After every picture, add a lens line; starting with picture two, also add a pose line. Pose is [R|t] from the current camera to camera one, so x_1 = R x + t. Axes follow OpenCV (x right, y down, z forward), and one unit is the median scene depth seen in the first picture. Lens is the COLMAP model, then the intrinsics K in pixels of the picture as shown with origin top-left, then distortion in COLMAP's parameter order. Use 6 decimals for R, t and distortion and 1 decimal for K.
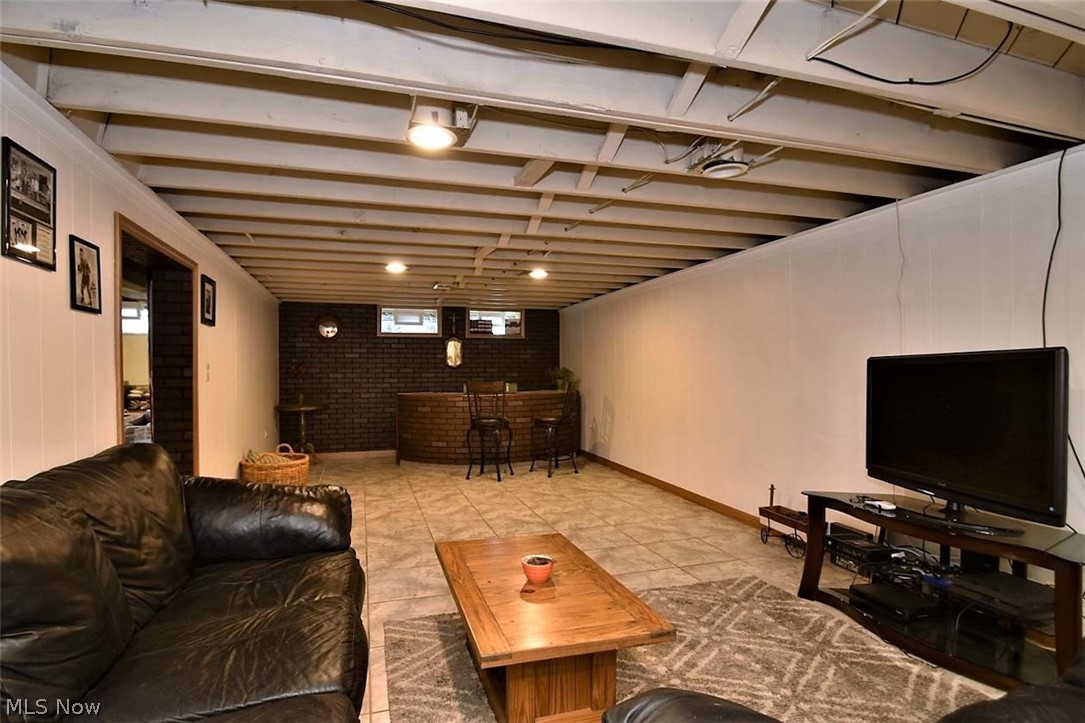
lens RADIAL K [[524.9, 0, 537.8], [0, 524.9, 381.4], [0, 0, 1]] dist [-0.004709, -0.000761]
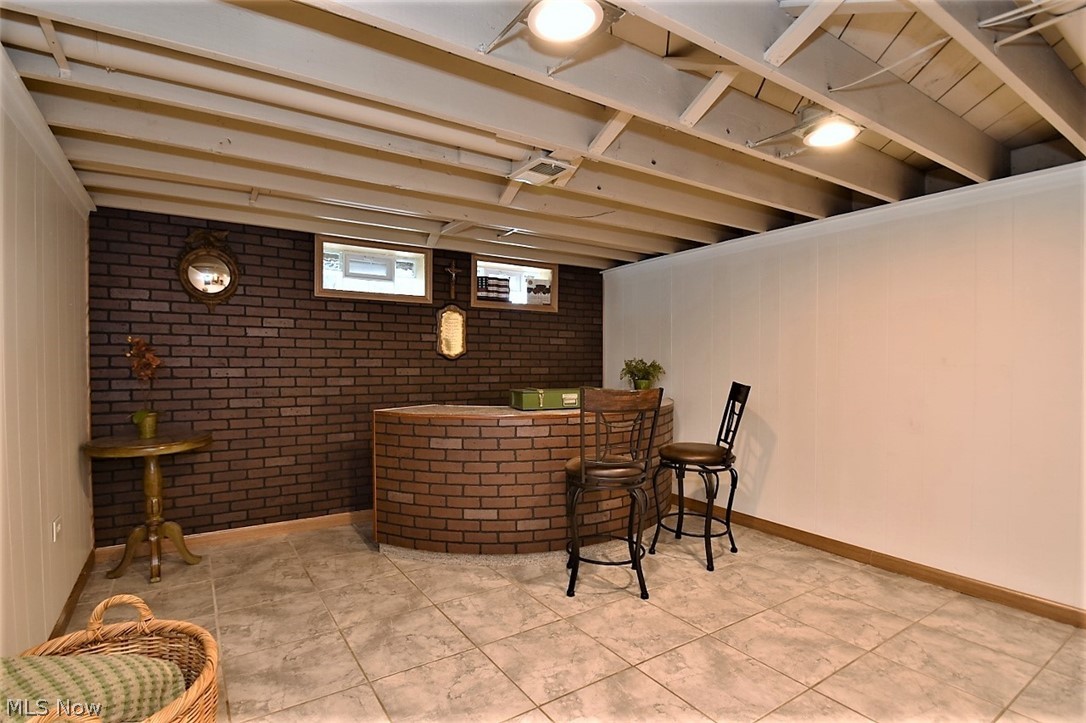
lens RADIAL K [[525.4, 0, 538.3], [0, 525.4, 381.4], [0, 0, 1]] dist [-0.004709, -0.000761]
pose [[0.965453, -0.002419, 0.260564, -0.228278], [-0.001150, 0.999908, 0.013545, -0.009631], [-0.260573, -0.013376, 0.965361, 0.445908]]
